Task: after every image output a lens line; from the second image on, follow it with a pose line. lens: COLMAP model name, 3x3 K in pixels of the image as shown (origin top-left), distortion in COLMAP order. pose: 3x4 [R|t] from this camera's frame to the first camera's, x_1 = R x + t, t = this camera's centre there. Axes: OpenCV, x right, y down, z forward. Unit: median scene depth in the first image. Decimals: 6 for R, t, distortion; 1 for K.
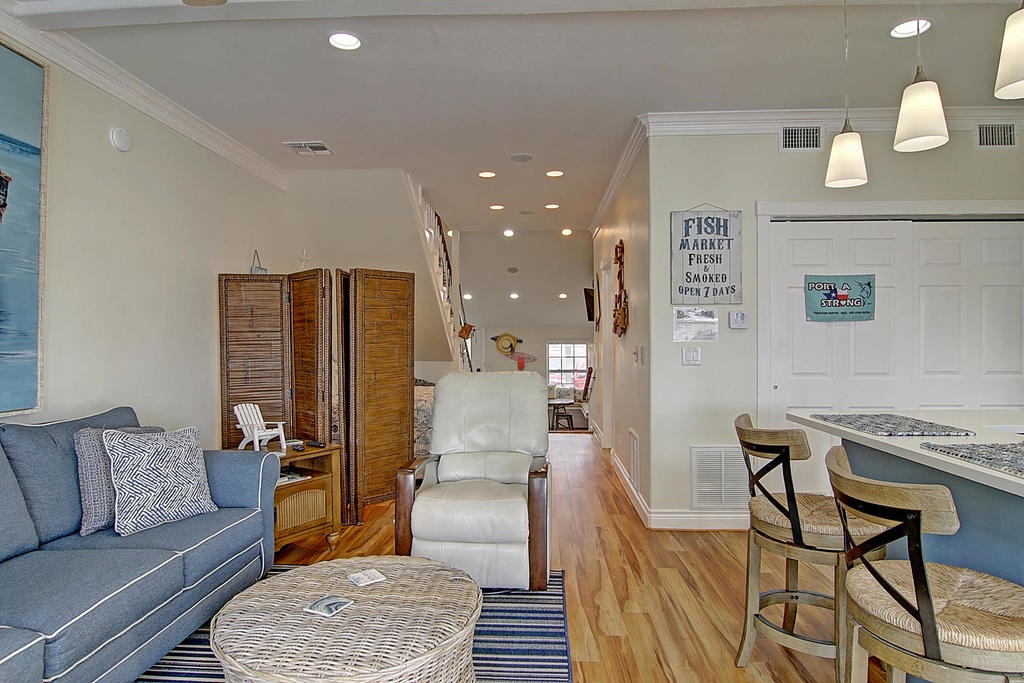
lens RADIAL K [[567.1, 0, 527.0], [0, 567.1, 332.3], [0, 0, 1]] dist [-0.013006, -0.006791]
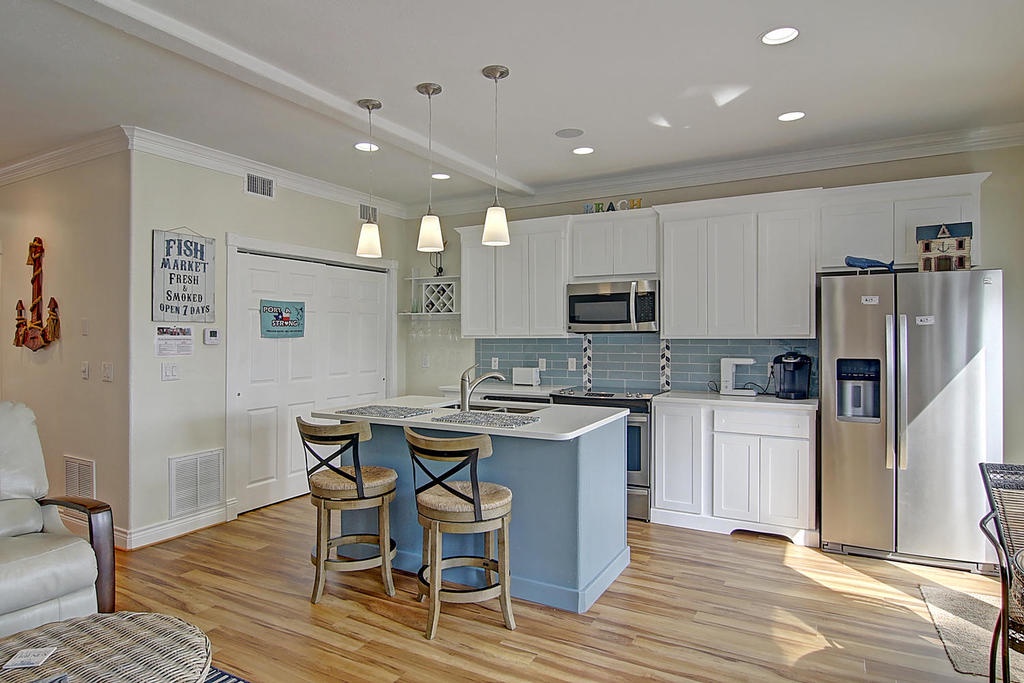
lens RADIAL K [[567.1, 0, 476.5], [0, 567.1, 332.1], [0, 0, 1]] dist [-0.013006, -0.006791]
pose [[0.479281, 0.006707, 0.877636, -0.353921], [-0.006621, 0.999970, -0.004026, -0.029668], [-0.877636, -0.003882, 0.479311, 0.009111]]
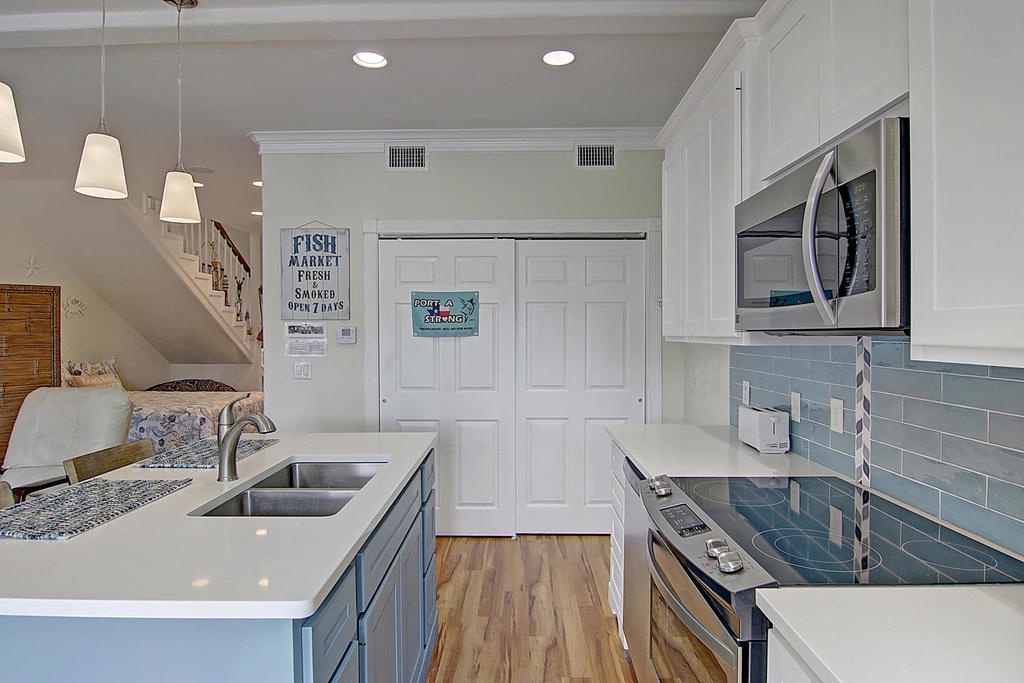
lens RADIAL K [[567.1, 0, 510.6], [0, 567.1, 339.9], [0, 0, 1]] dist [-0.013006, -0.006791]
pose [[0.999249, 0.001879, 0.038715, 0.632952], [-0.002852, 0.999682, 0.025075, -0.039861], [-0.038656, -0.025166, 0.998936, -0.039727]]
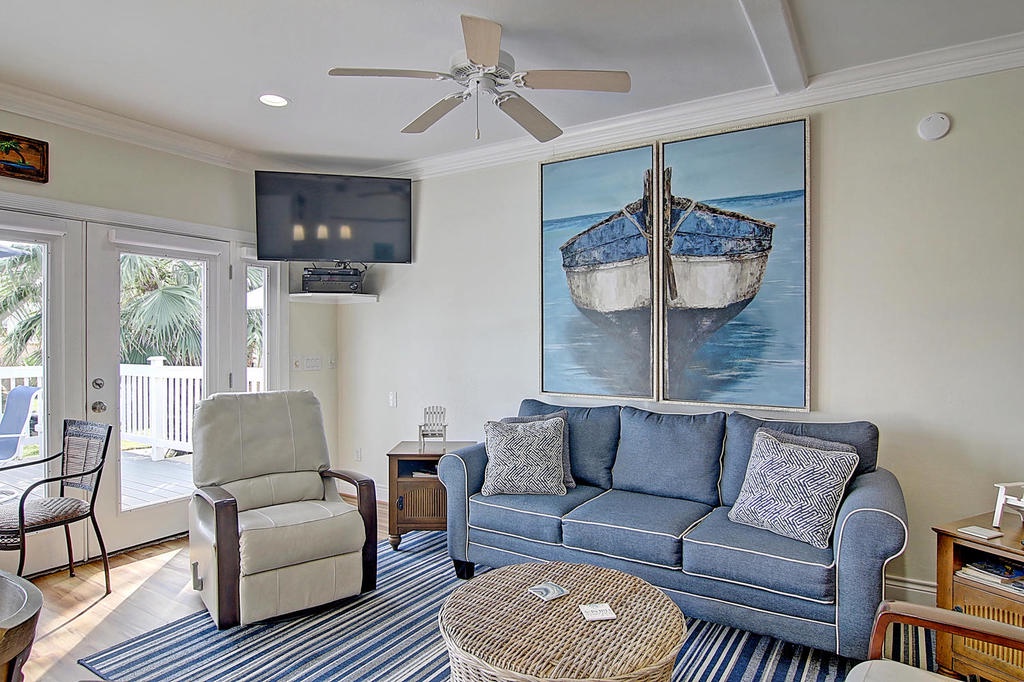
lens RADIAL K [[567.1, 0, 508.6], [0, 567.1, 338.9], [0, 0, 1]] dist [-0.013006, -0.006791]
pose [[-0.485208, 0.007195, -0.874369, 0.319331], [0.016573, 0.999862, -0.000970, -0.014570], [0.874242, -0.014961, -0.485261, 0.685130]]
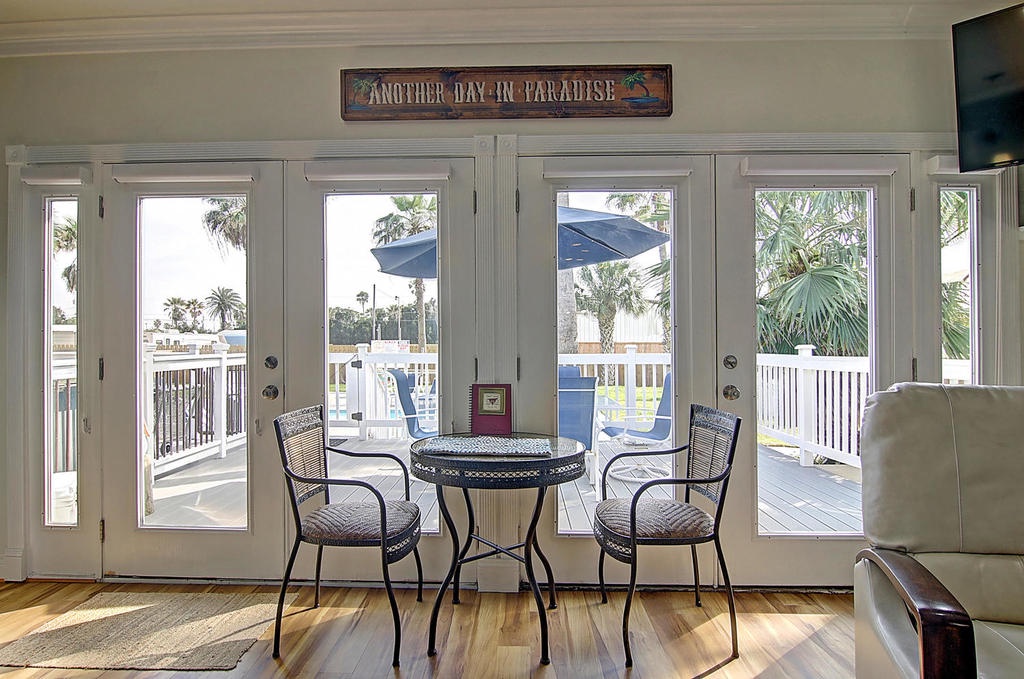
lens RADIAL K [[567.1, 0, 510.9], [0, 567.1, 335.6], [0, 0, 1]] dist [-0.013006, -0.006791]
pose [[-0.999677, 0.007745, -0.024204, 0.140664], [0.008357, 0.999646, -0.025256, 0.027670], [0.023999, -0.025450, -0.999388, 0.367754]]
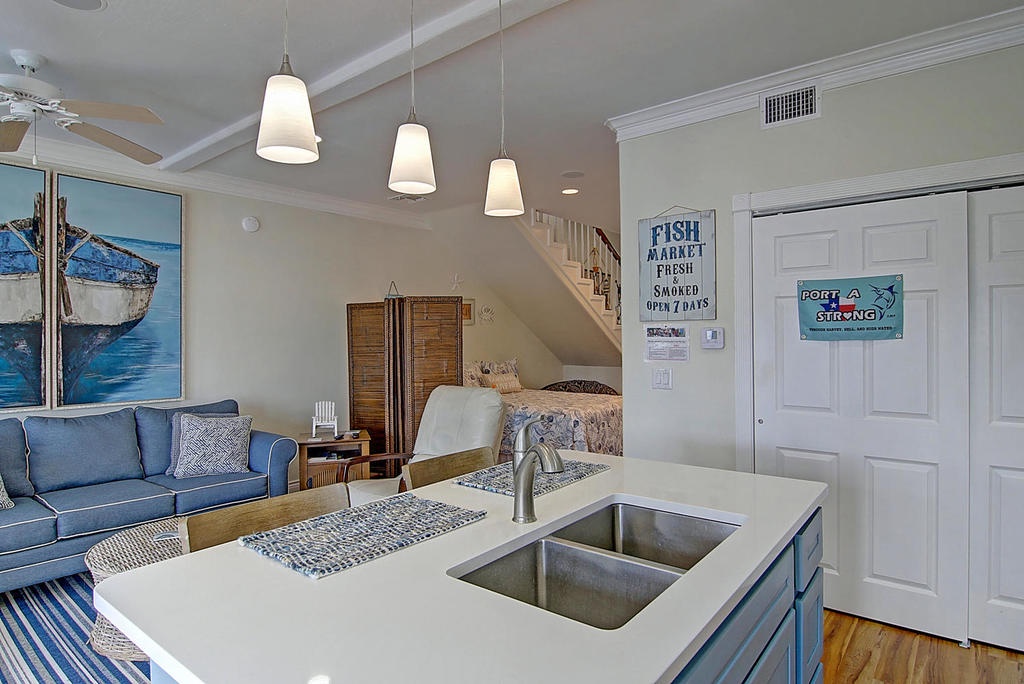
lens RADIAL K [[567.1, 0, 517.5], [0, 567.1, 339.6], [0, 0, 1]] dist [-0.013006, -0.006791]
pose [[0.811896, -0.000384, -0.583802, 0.634107], [0.012700, 0.999775, 0.017005, -0.038267], [0.583664, -0.021220, 0.811718, 0.137559]]
